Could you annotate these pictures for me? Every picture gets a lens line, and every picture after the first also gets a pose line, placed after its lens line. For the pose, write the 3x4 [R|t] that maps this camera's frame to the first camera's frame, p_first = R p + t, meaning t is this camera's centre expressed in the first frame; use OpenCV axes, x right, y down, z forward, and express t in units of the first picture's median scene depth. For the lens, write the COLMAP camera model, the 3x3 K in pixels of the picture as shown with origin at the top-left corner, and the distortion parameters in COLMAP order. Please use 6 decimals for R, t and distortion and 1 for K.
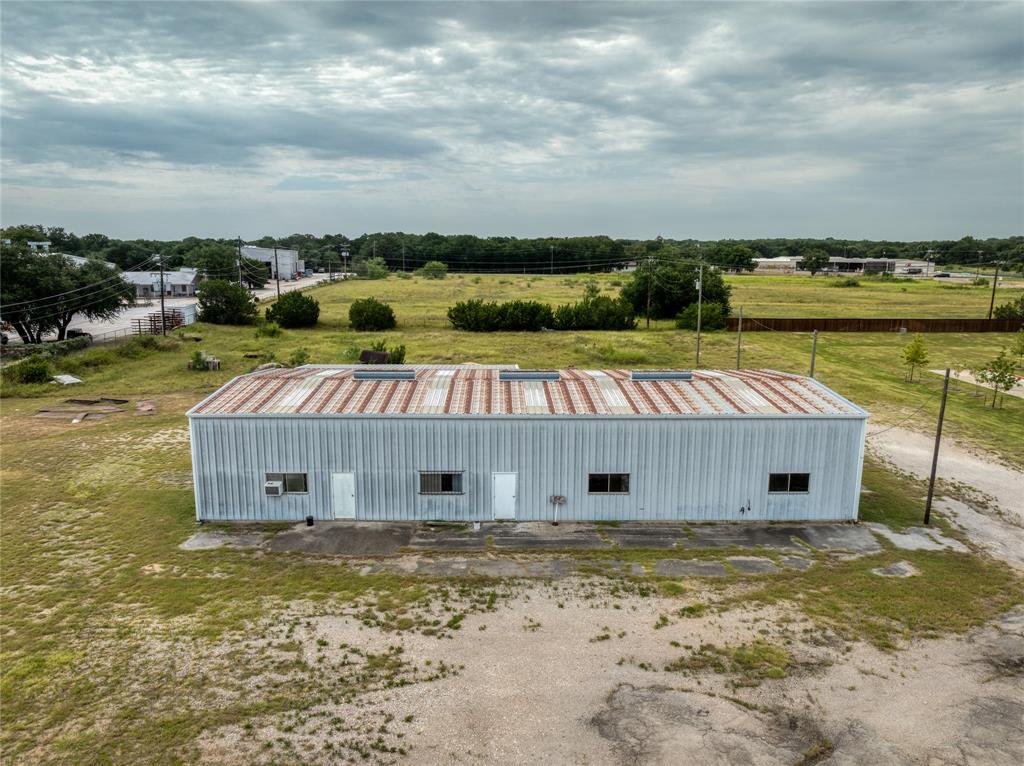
lens RADIAL K [[819.5, 0, 514.8], [0, 819.5, 370.5], [0, 0, 1]] dist [-0.031197, 0.009629]
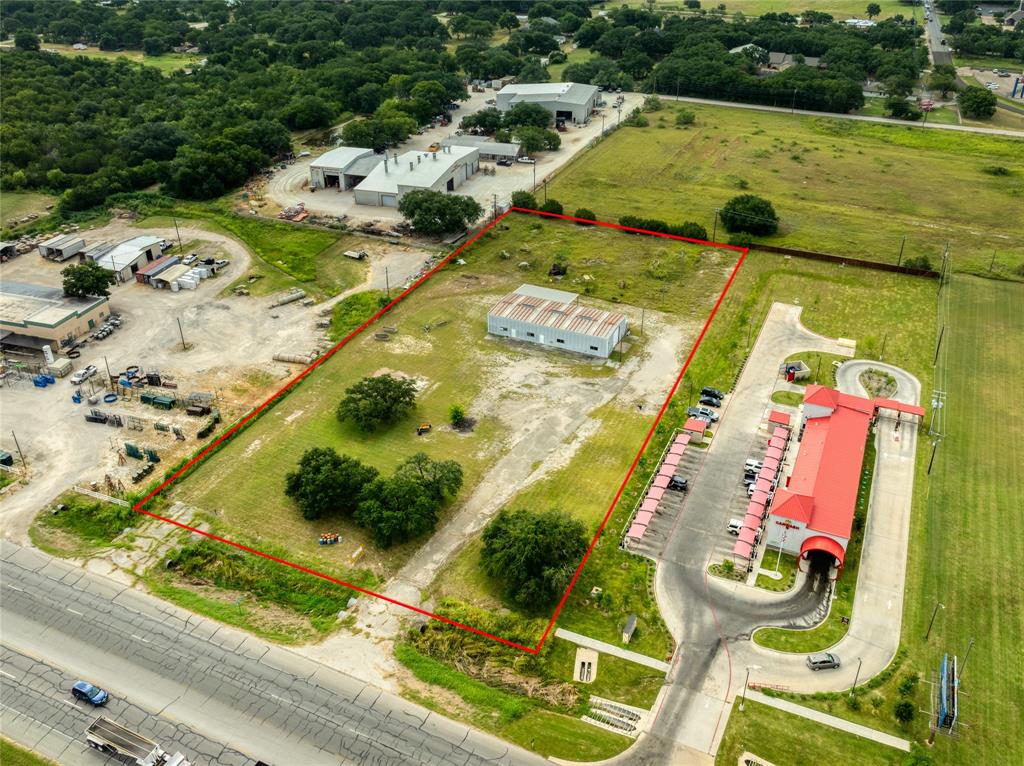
lens RADIAL K [[826.2, 0, 512.0], [0, 826.2, 383.0], [0, 0, 1]] dist [-0.031440, 0.002612]
pose [[0.911526, 0.212234, -0.352247, 0.138522], [-0.077861, 0.930115, 0.358921, -0.117306], [0.403805, -0.299740, 0.864348, -0.297387]]
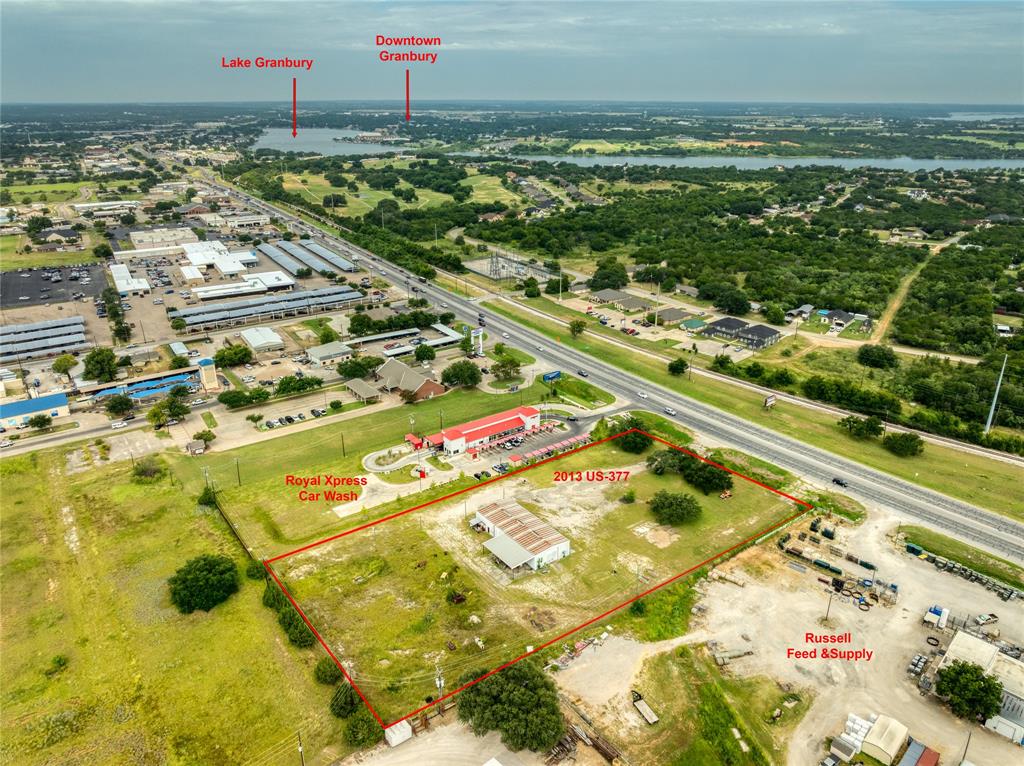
lens RADIAL K [[714.7, 0, 523.7], [0, 714.7, 383.3], [0, 0, 1]] dist [-0.026248, 0.005497]
pose [[-0.611850, -0.291624, 0.735252, -0.335713], [0.157533, 0.866002, 0.474577, -0.311740], [-0.775128, 0.406196, -0.483923, 0.299704]]
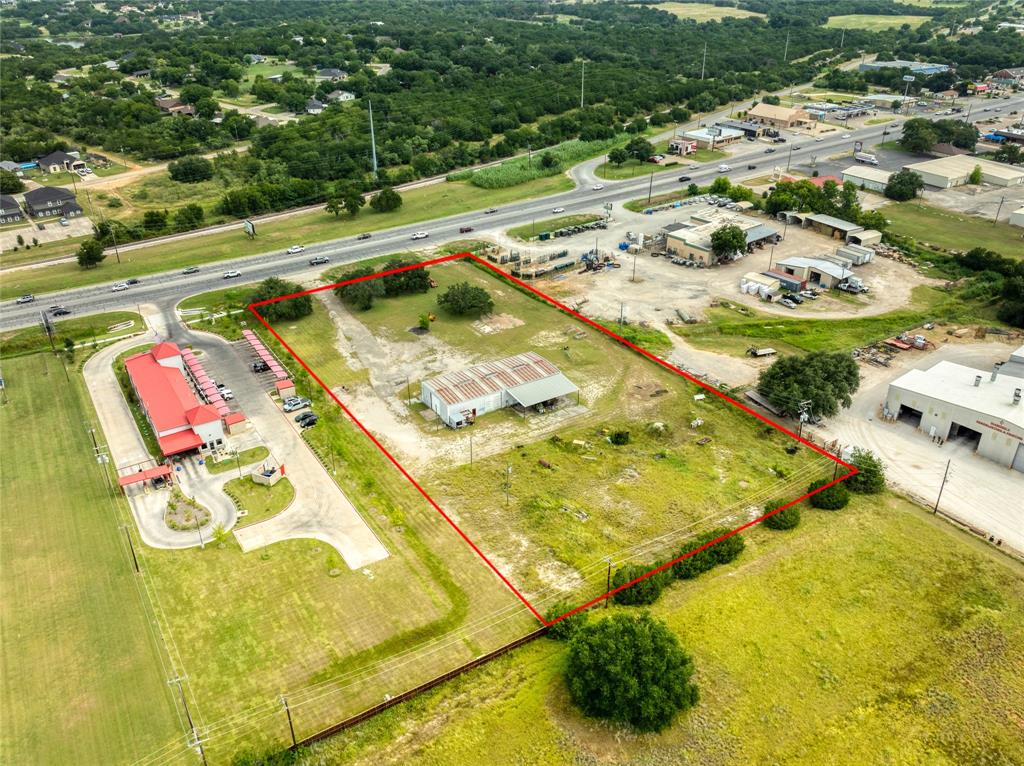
lens RADIAL K [[826.2, 0, 512.0], [0, 826.2, 383.0], [0, 0, 1]] dist [-0.031440, 0.002612]
pose [[-0.839762, 0.257564, -0.477975, 0.196497], [-0.108982, 0.782447, 0.613106, -0.259275], [0.531904, 0.566954, -0.629000, 0.382921]]
